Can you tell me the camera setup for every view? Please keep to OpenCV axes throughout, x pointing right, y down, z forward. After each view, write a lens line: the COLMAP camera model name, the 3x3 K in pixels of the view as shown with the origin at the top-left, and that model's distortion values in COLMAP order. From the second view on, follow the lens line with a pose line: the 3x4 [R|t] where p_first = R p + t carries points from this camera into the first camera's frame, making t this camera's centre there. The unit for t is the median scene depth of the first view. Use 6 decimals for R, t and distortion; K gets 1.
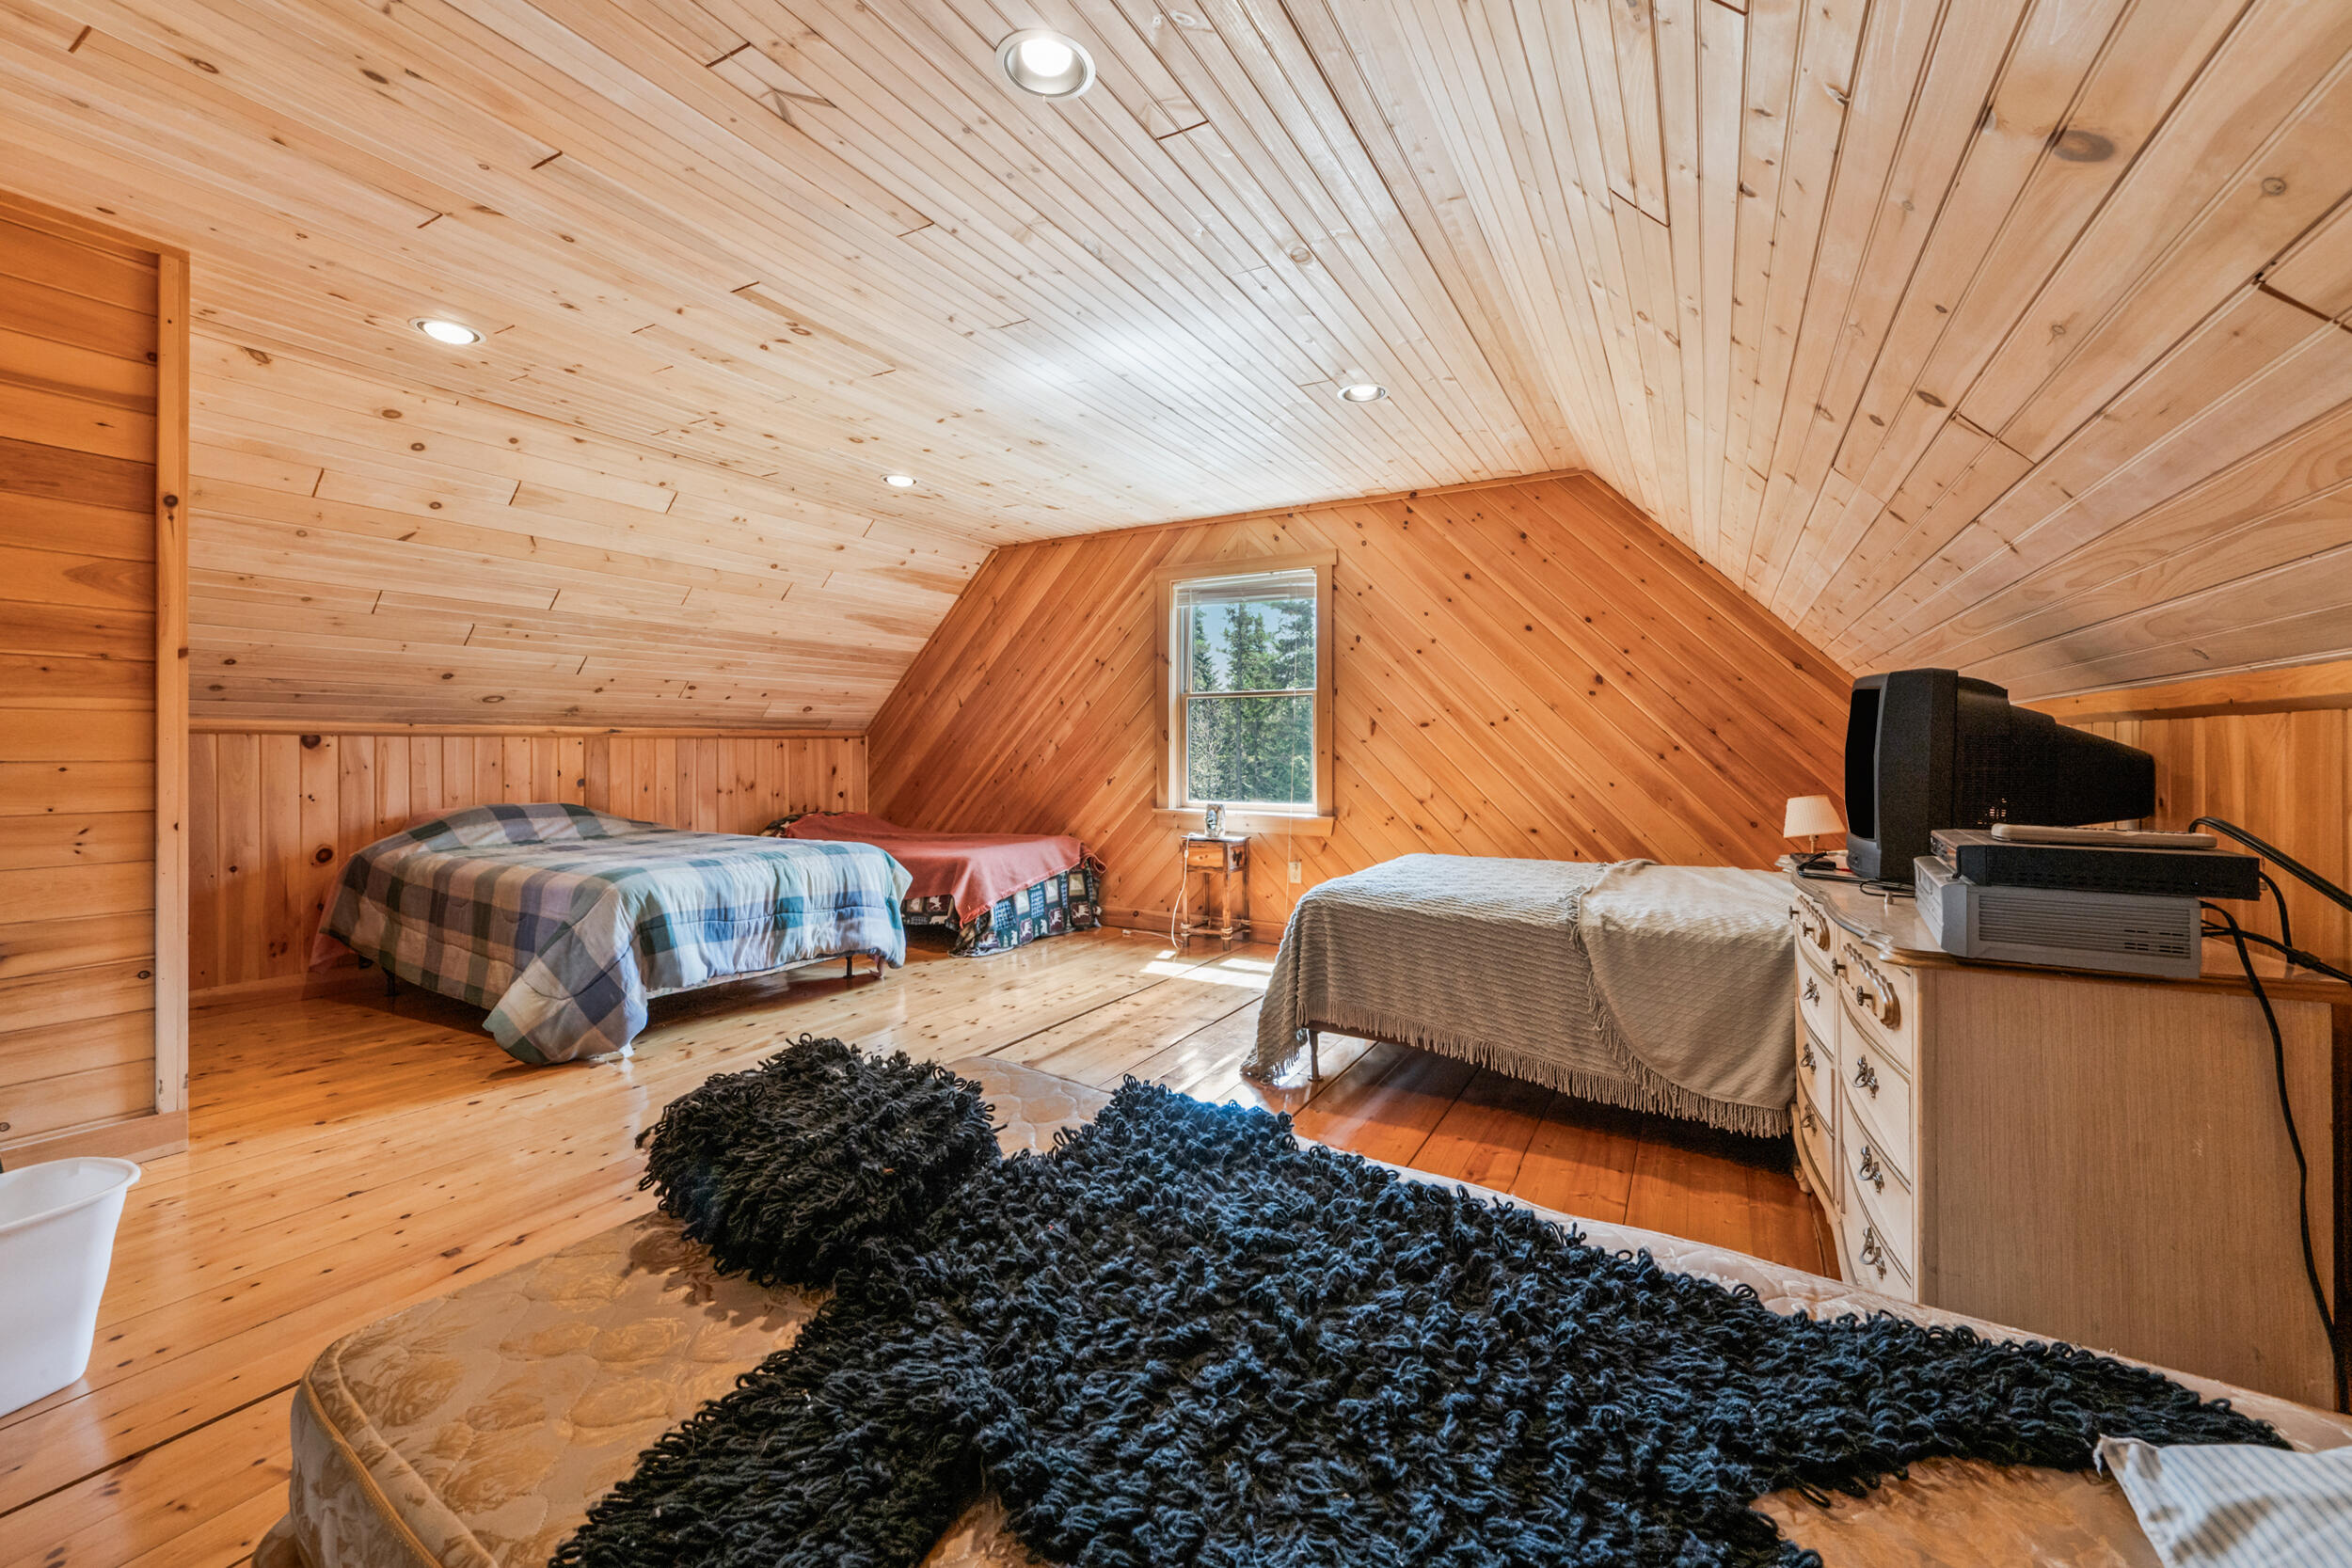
lens RADIAL K [[920.9, 0, 1166.2], [0, 920.9, 761.1], [0, 0, 1]] dist [-0.002051, -0.000479]
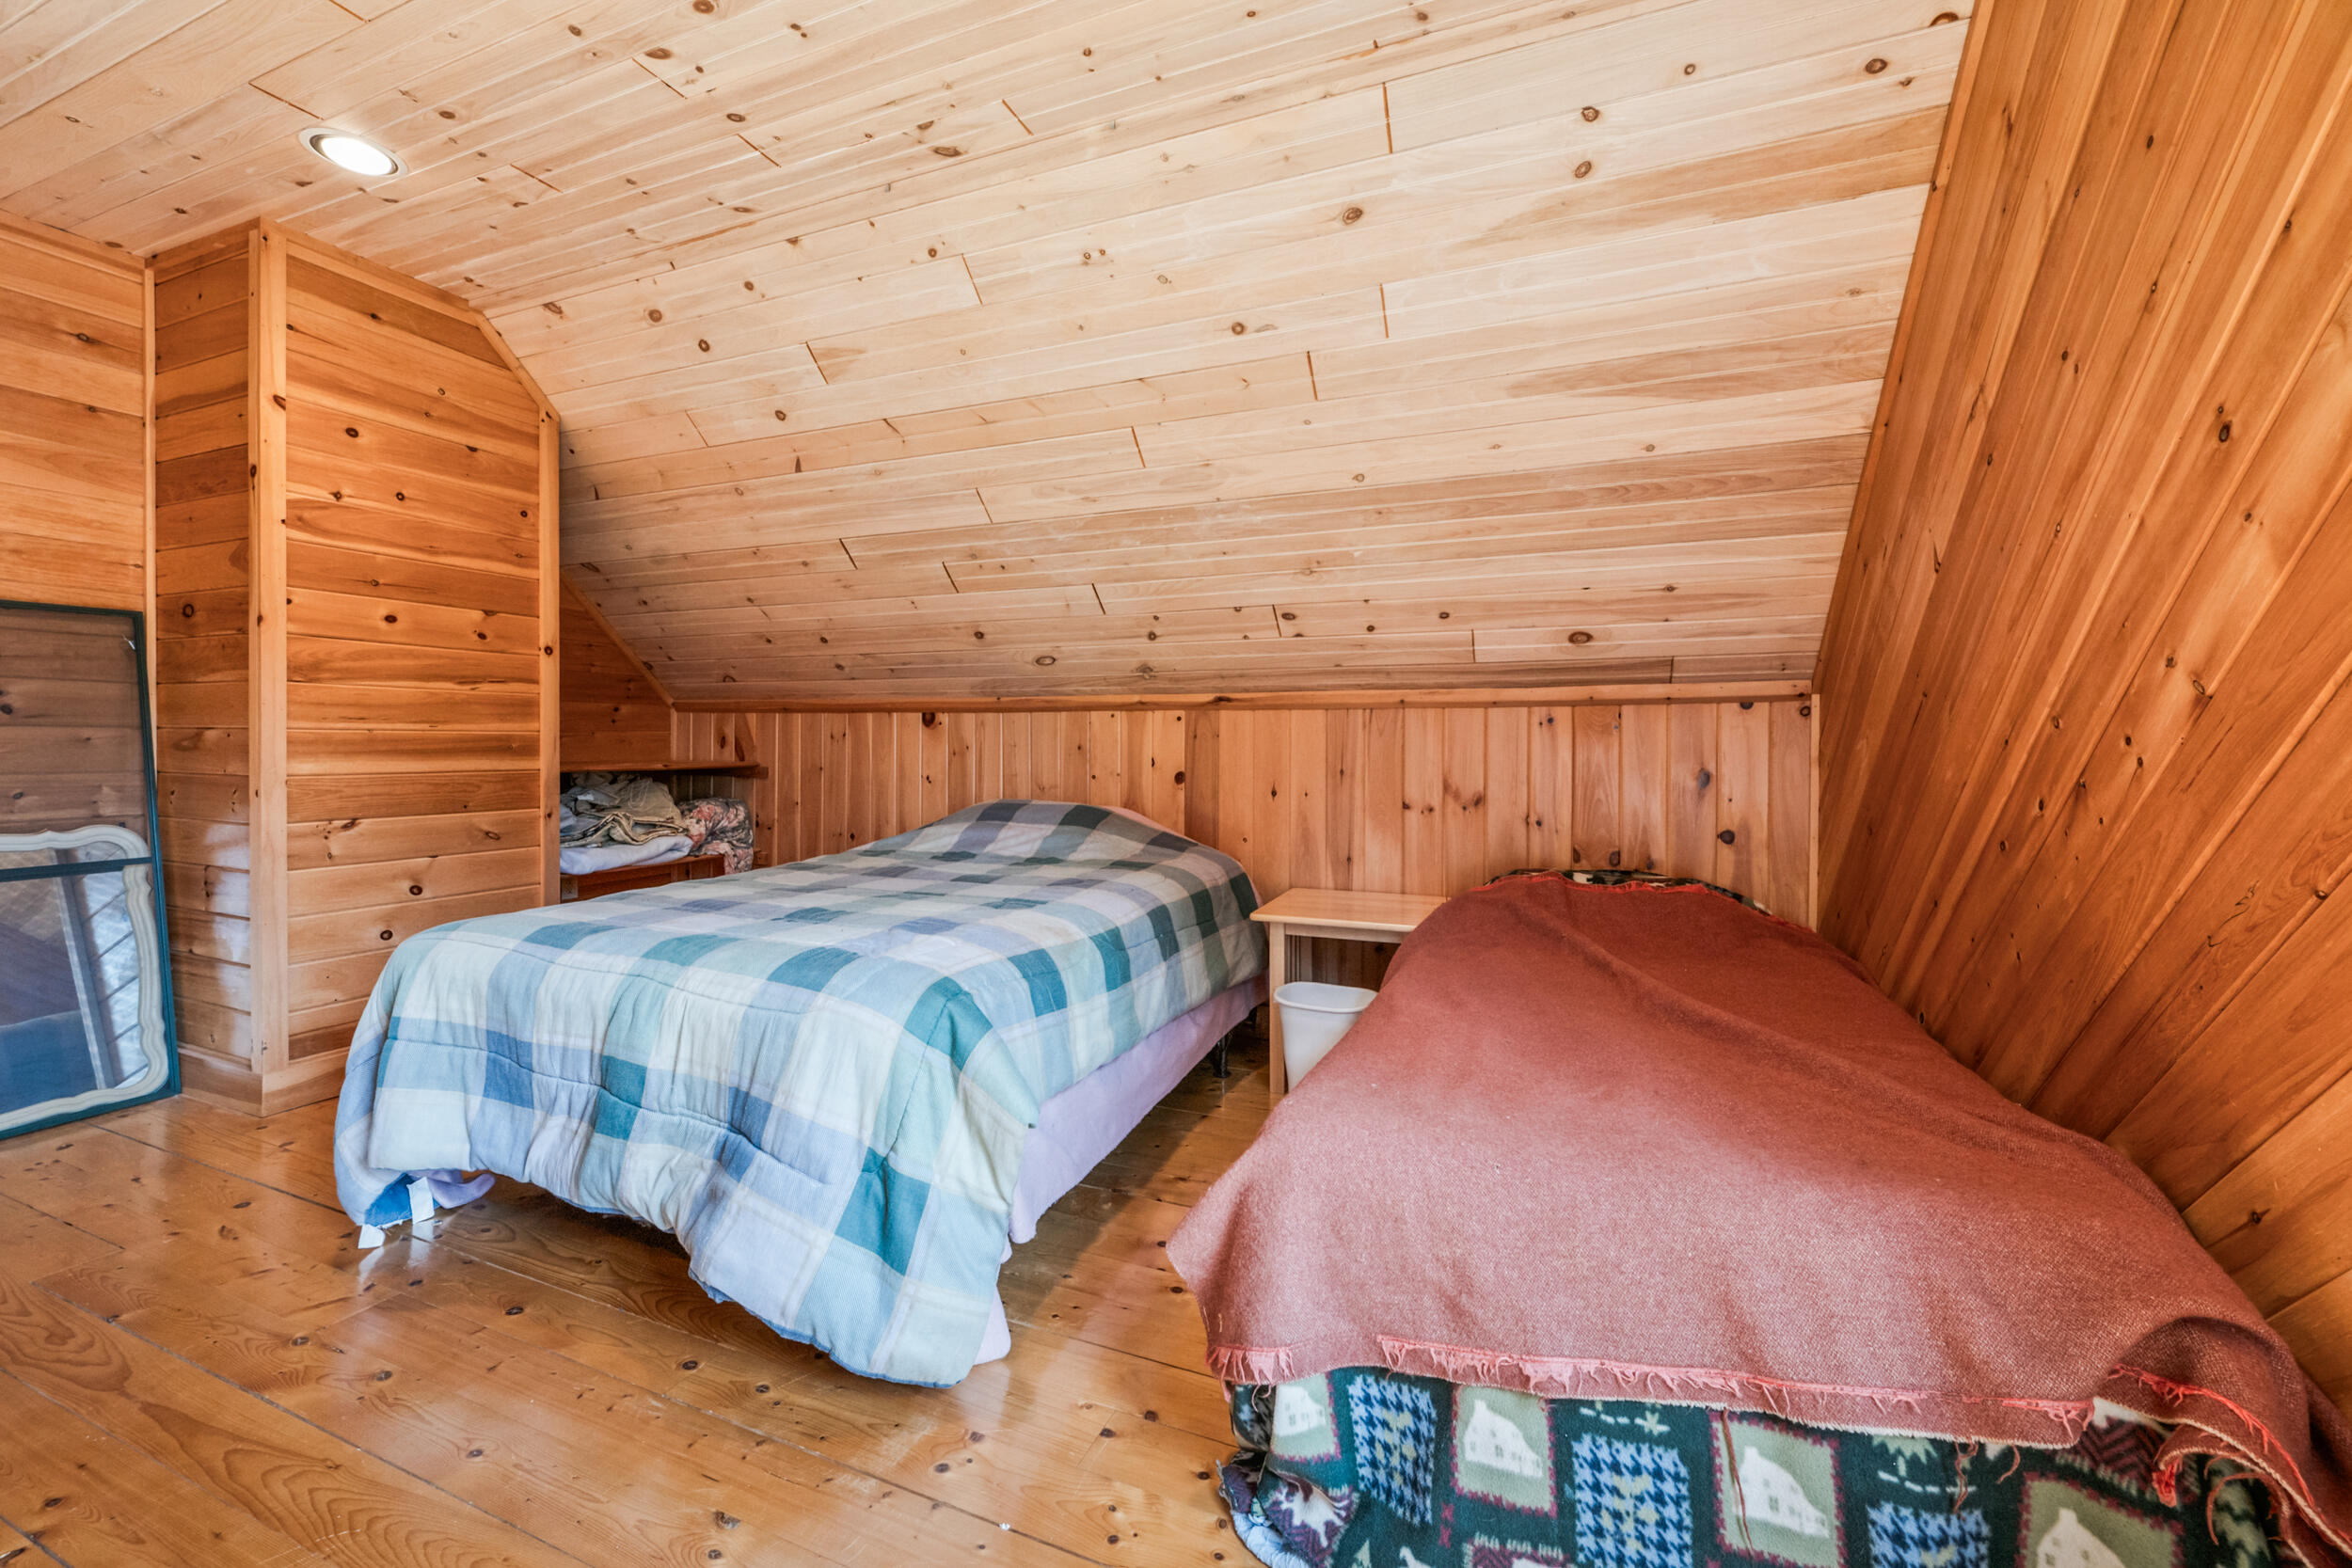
lens RADIAL K [[920.9, 0, 1215.2], [0, 920.9, 751.4], [0, 0, 1]] dist [-0.002051, -0.000479]
pose [[0.139409, 0.008477, -0.990199, 0.032054], [-0.021668, 0.999750, 0.005508, 0.000090], [0.989998, 0.020688, 0.139557, 0.840580]]
